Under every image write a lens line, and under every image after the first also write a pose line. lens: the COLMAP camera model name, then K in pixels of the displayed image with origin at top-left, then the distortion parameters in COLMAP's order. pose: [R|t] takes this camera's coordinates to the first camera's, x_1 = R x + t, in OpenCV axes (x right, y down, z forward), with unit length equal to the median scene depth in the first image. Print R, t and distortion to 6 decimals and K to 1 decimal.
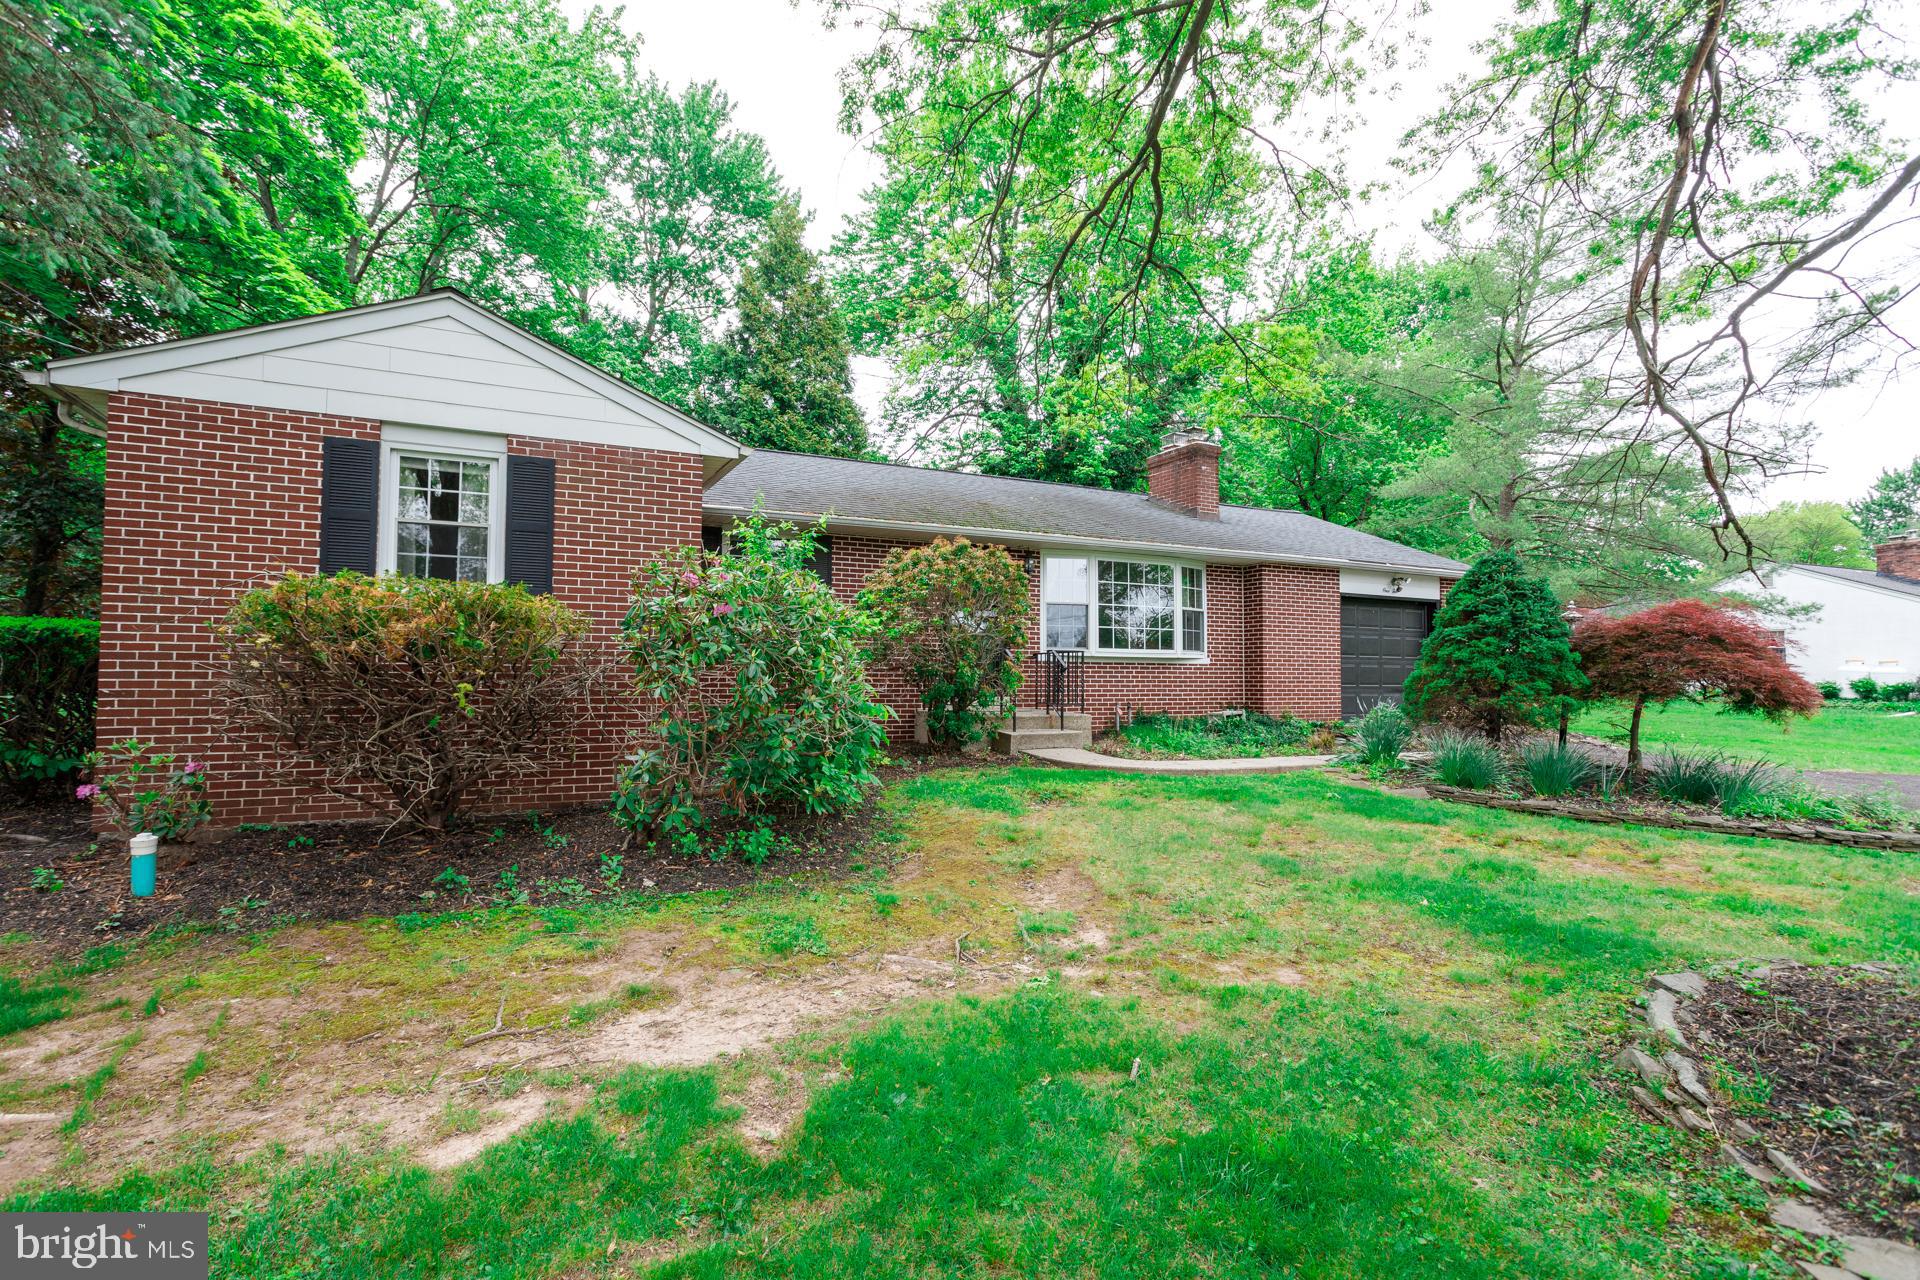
lens RADIAL K [[907.2, 0, 947.8], [0, 907.2, 640.5], [0, 0, 1]] dist [0.018354, -0.001190]
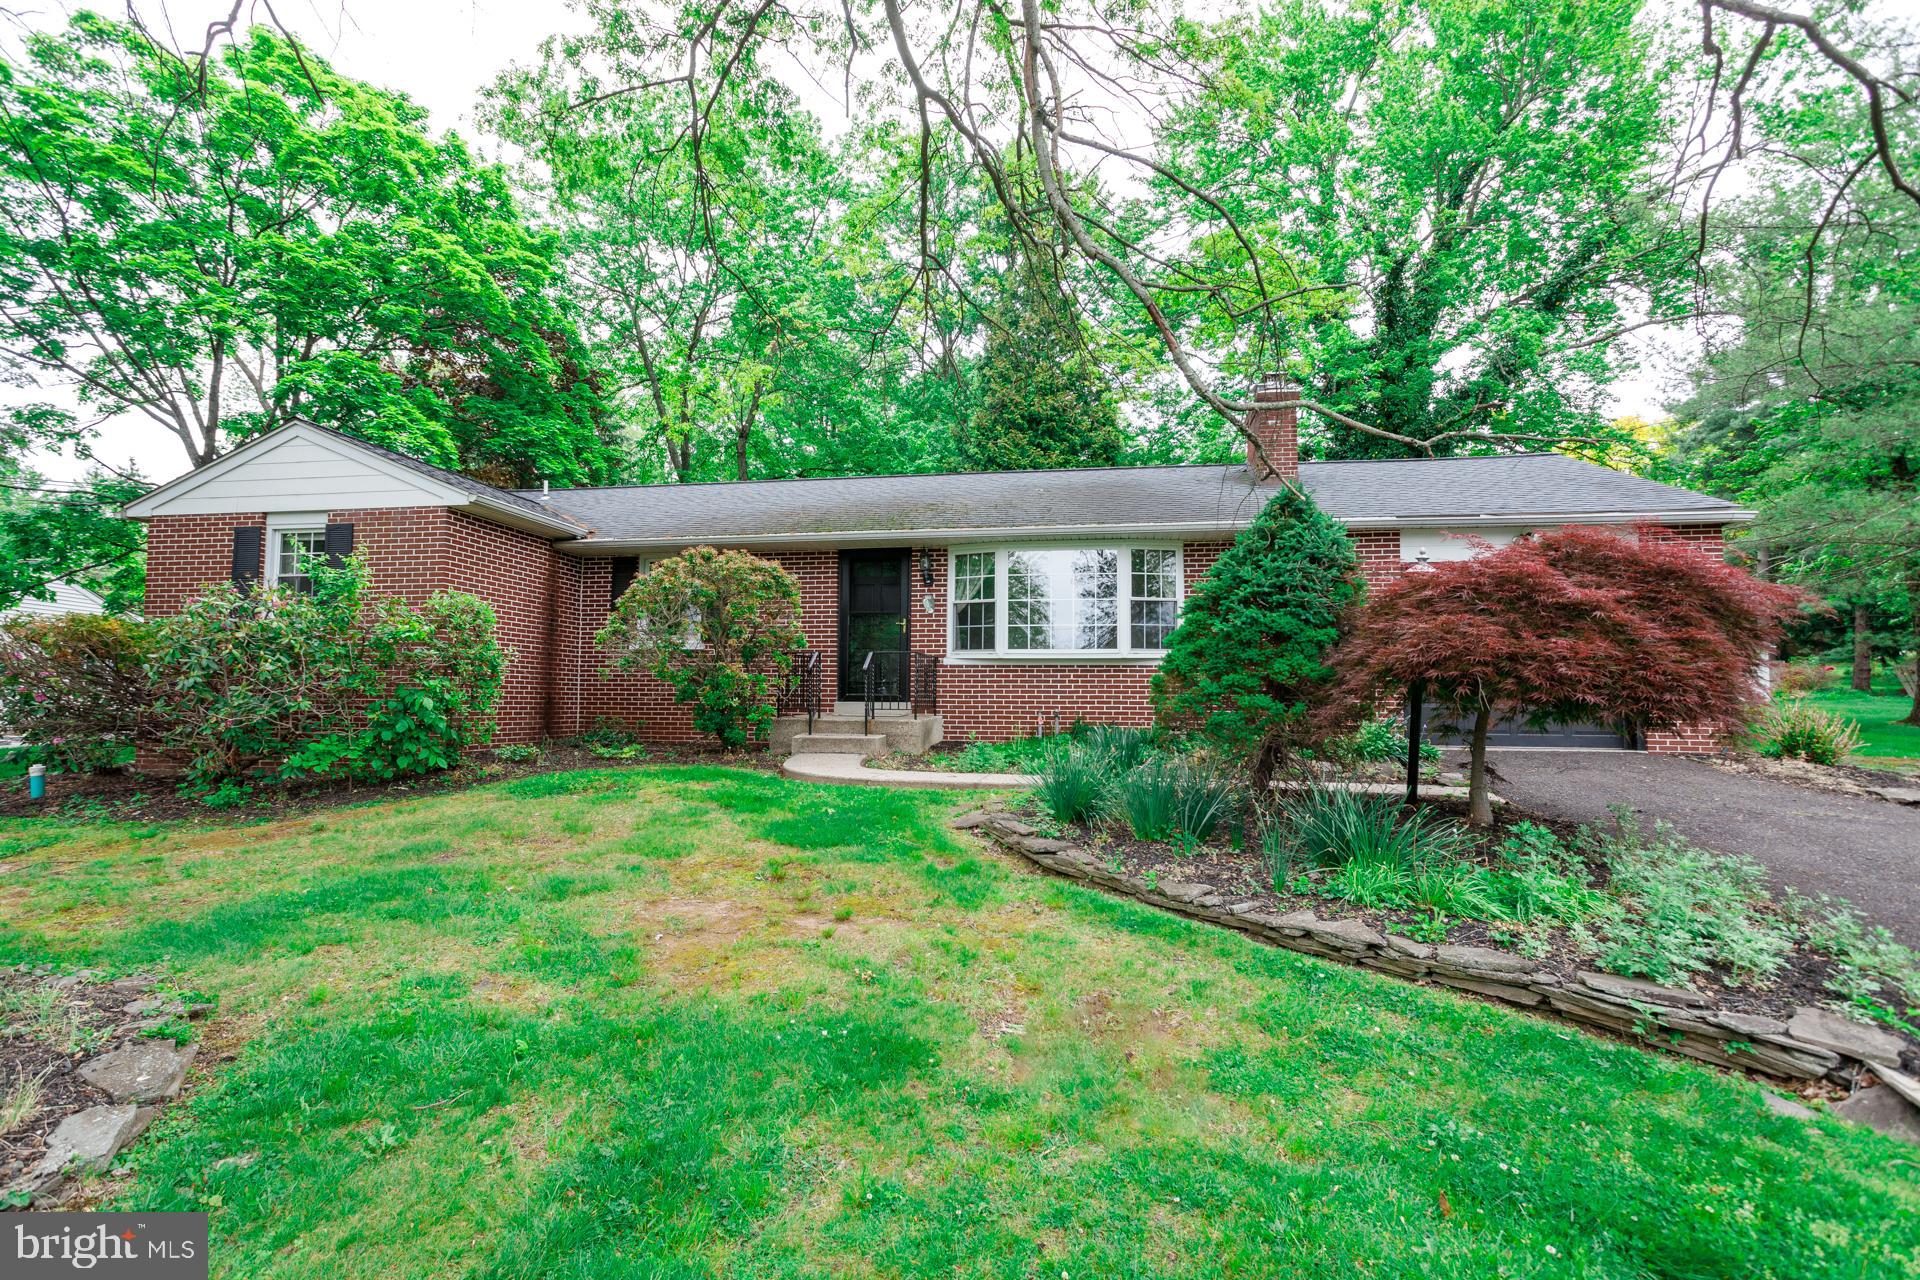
lens RADIAL K [[907.2, 0, 947.8], [0, 907.2, 640.5], [0, 0, 1]] dist [0.018354, -0.001190]
pose [[0.792671, -0.032686, -0.608773, 0.990152], [0.017895, 0.999379, -0.030358, 0.038305], [0.609387, 0.013170, 0.792763, 0.366142]]
